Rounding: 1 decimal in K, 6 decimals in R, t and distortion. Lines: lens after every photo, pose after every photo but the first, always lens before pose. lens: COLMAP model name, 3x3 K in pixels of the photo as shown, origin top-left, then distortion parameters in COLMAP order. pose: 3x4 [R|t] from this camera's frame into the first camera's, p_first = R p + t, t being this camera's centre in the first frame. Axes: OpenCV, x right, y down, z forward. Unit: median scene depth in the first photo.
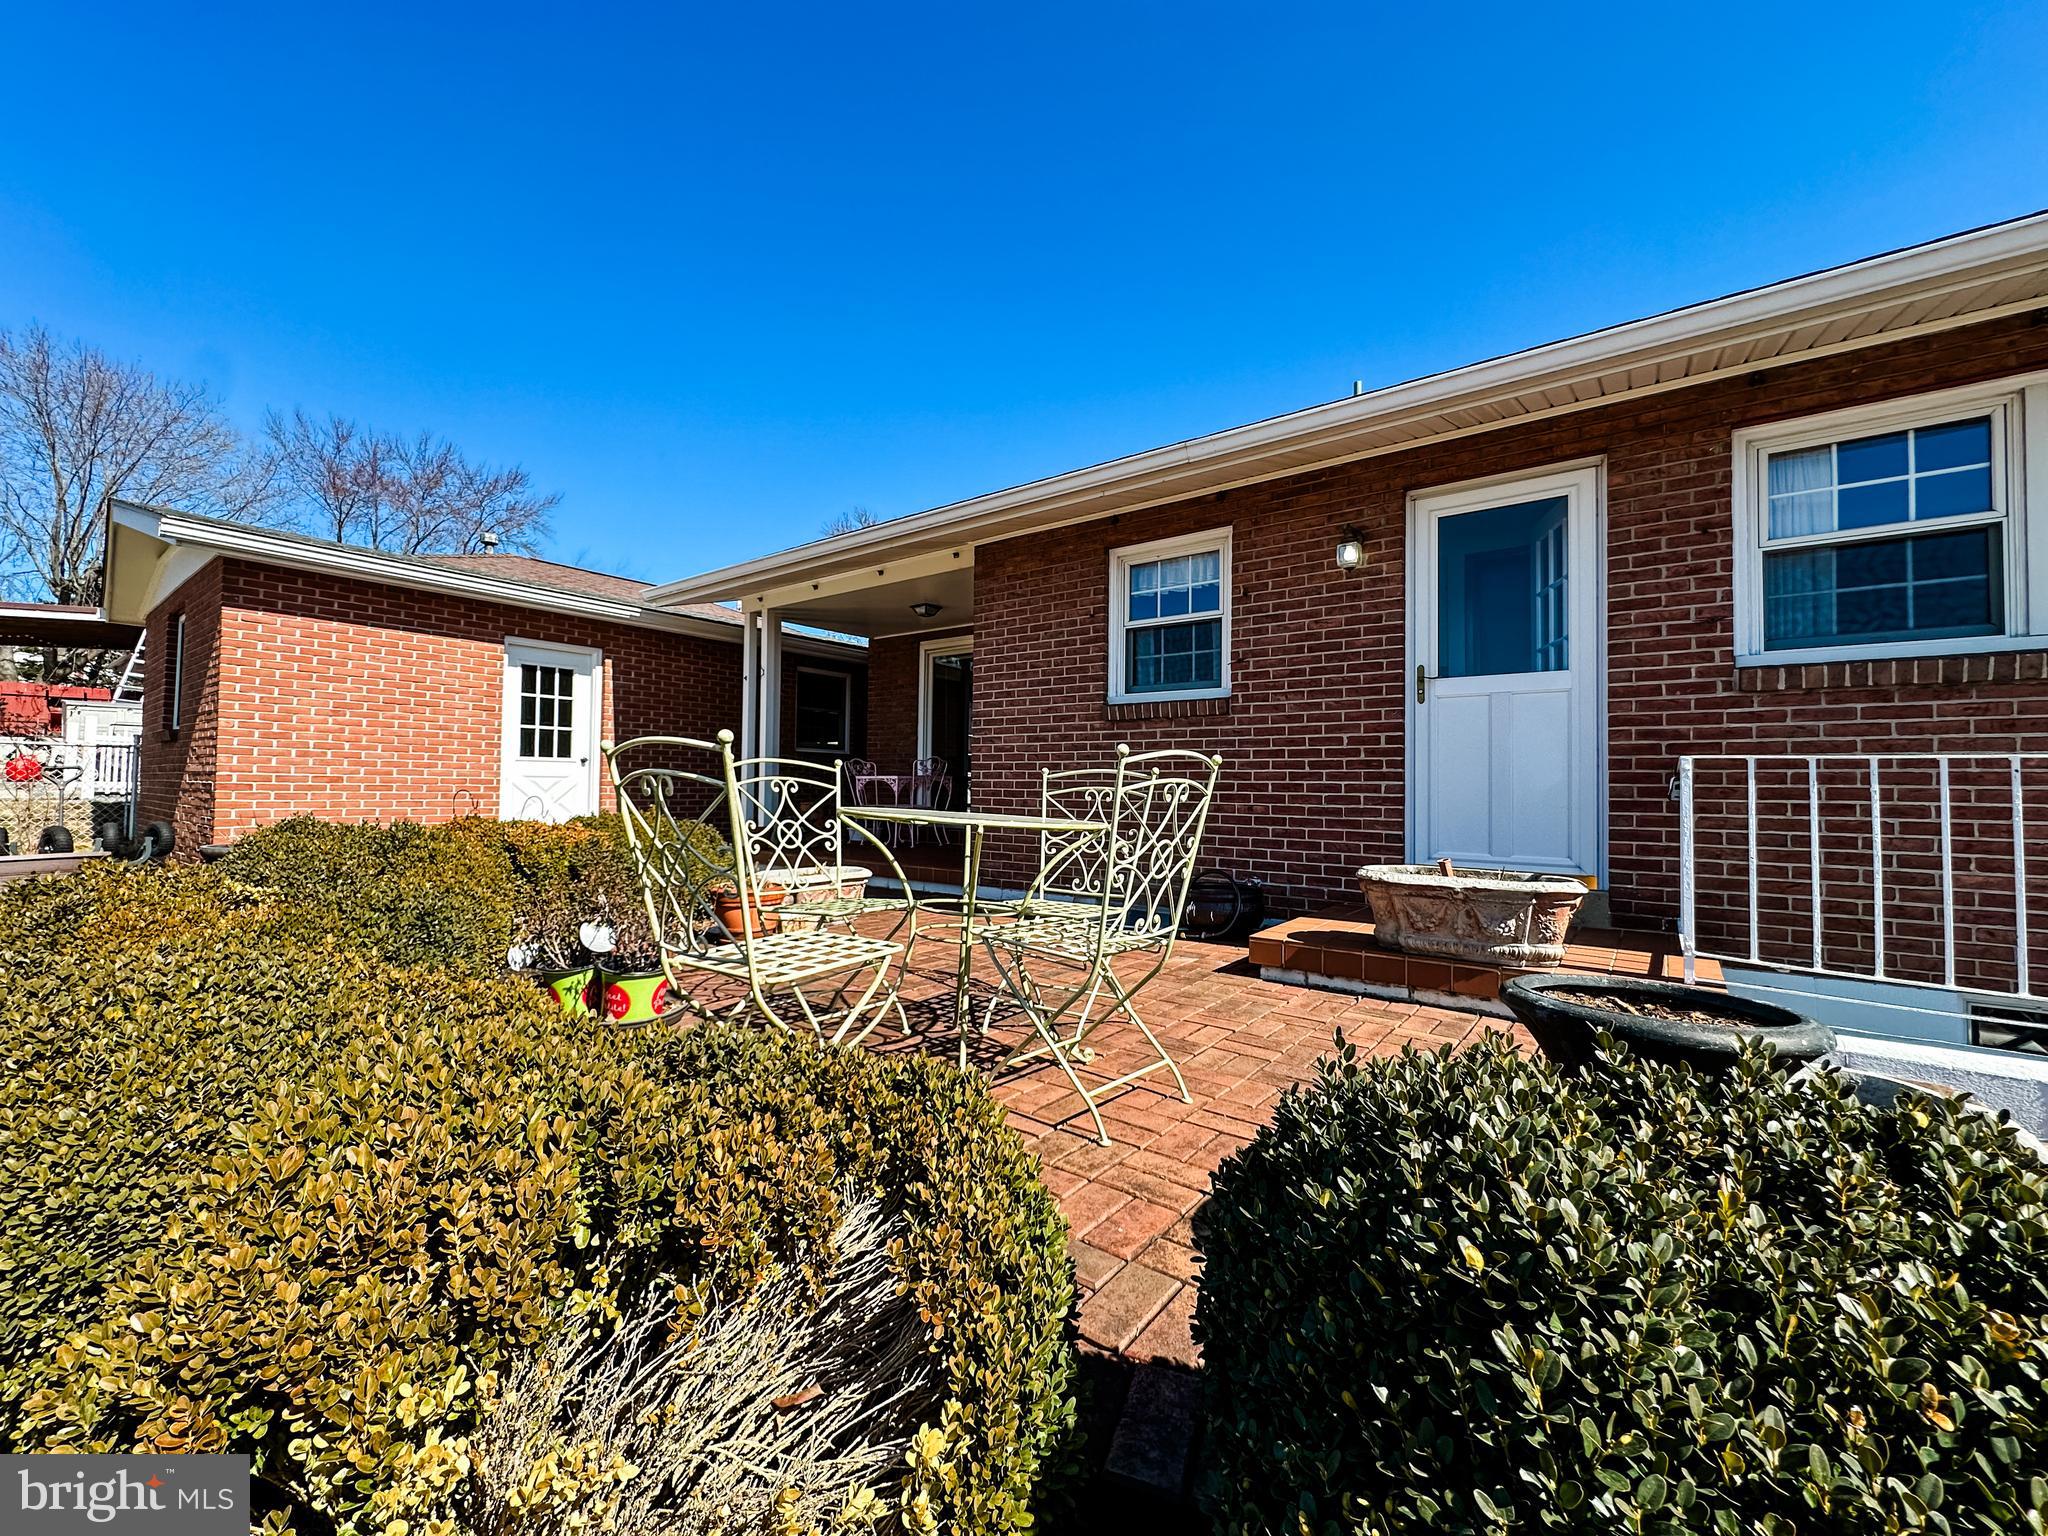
lens RADIAL K [[805.7, 0, 1024.0], [0, 805.7, 768.0], [0, 0, 1]] dist [-0.019638, 0.000059]
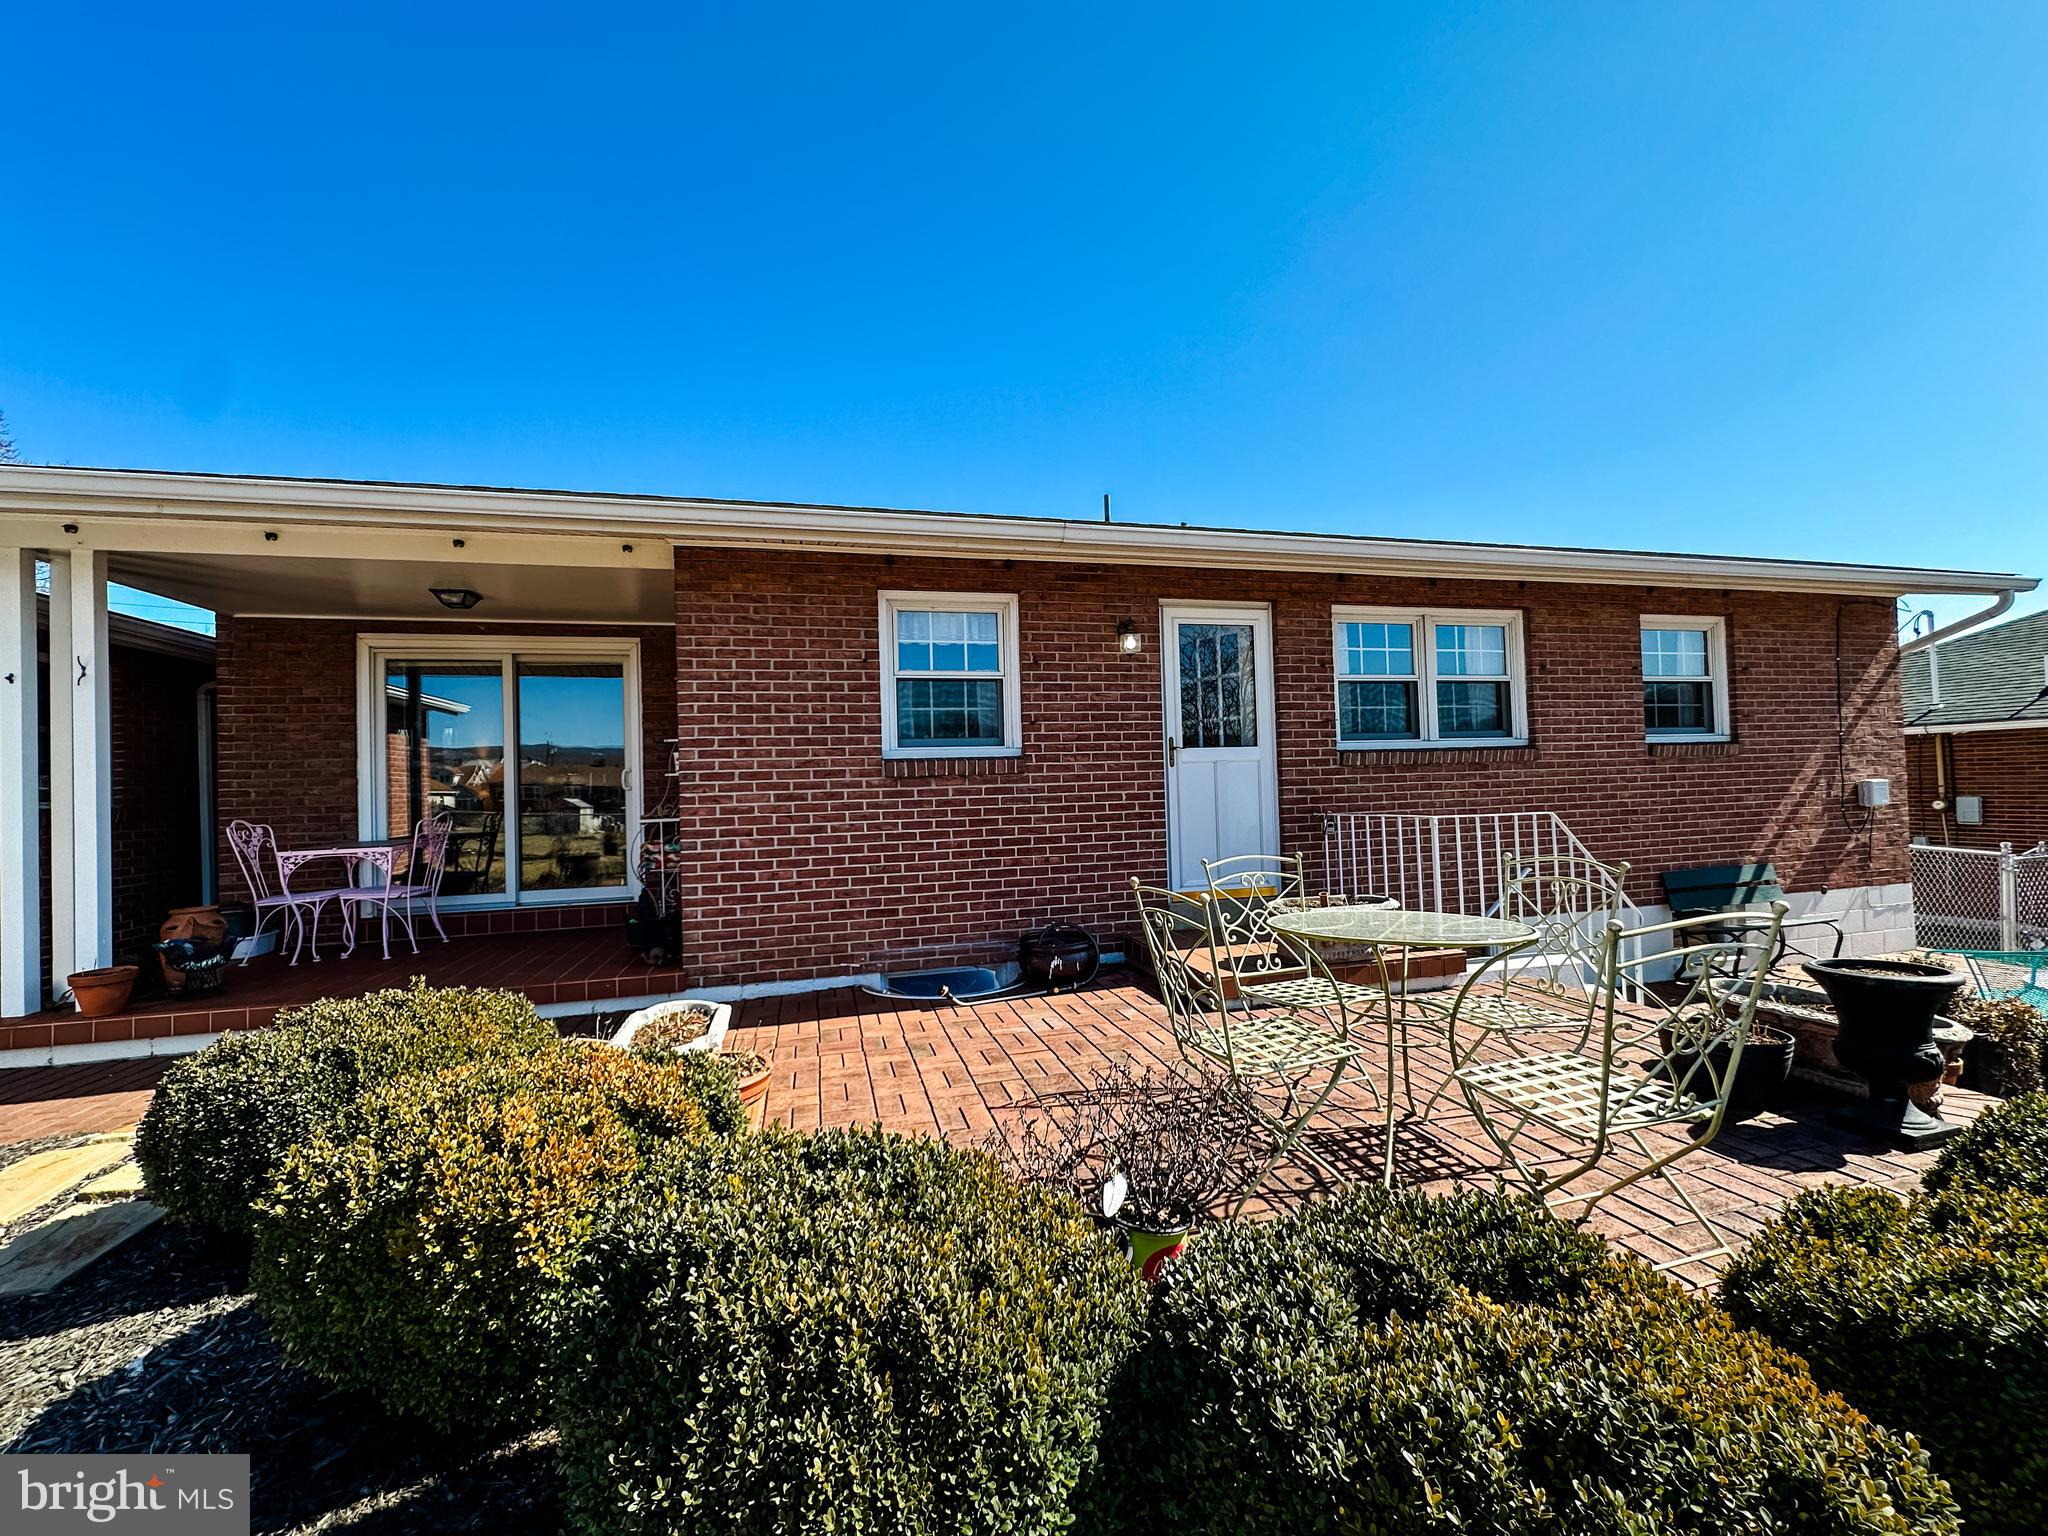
lens RADIAL K [[805.7, 0, 1024.0], [0, 805.7, 768.0], [0, 0, 1]] dist [-0.019638, 0.000059]
pose [[0.610880, -0.017145, 0.791538, -0.603644], [0.018279, 0.999804, 0.007550, -0.083547], [-0.791513, 0.009857, 0.611073, 0.359062]]
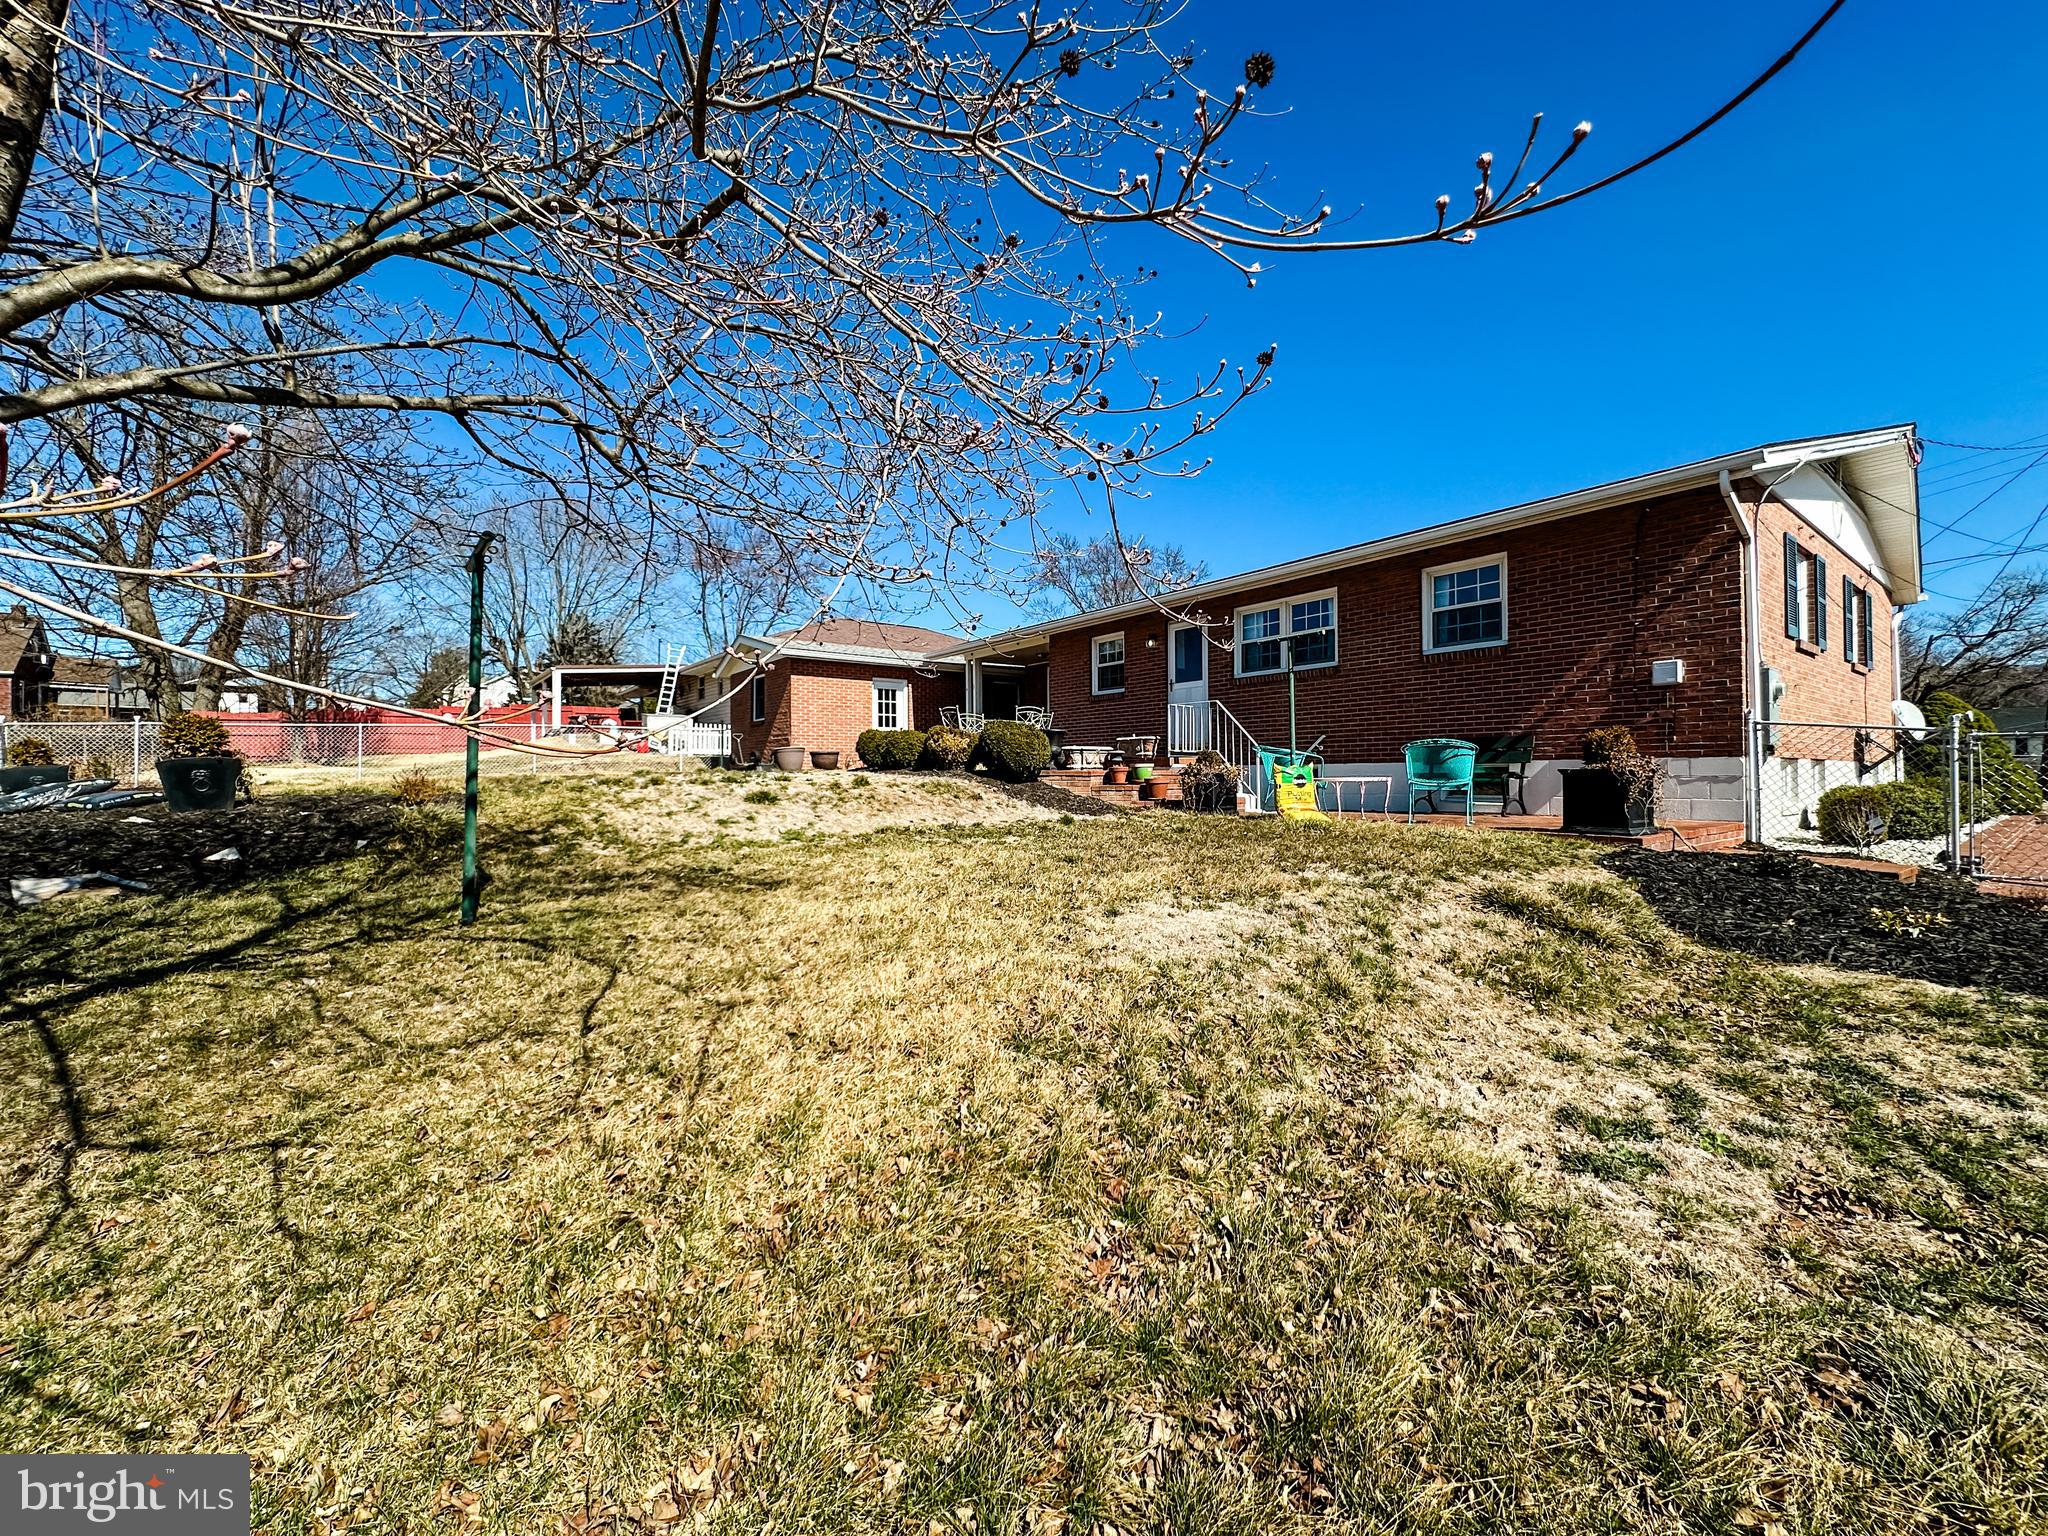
lens RADIAL K [[805.7, 0, 1024.0], [0, 805.7, 768.0], [0, 0, 1]] dist [-0.019638, 0.000059]
pose [[0.965963, -0.024888, -0.257480, 0.665936], [0.029699, 0.999449, 0.014815, 0.138281], [0.256970, -0.021957, 0.966170, -1.966950]]
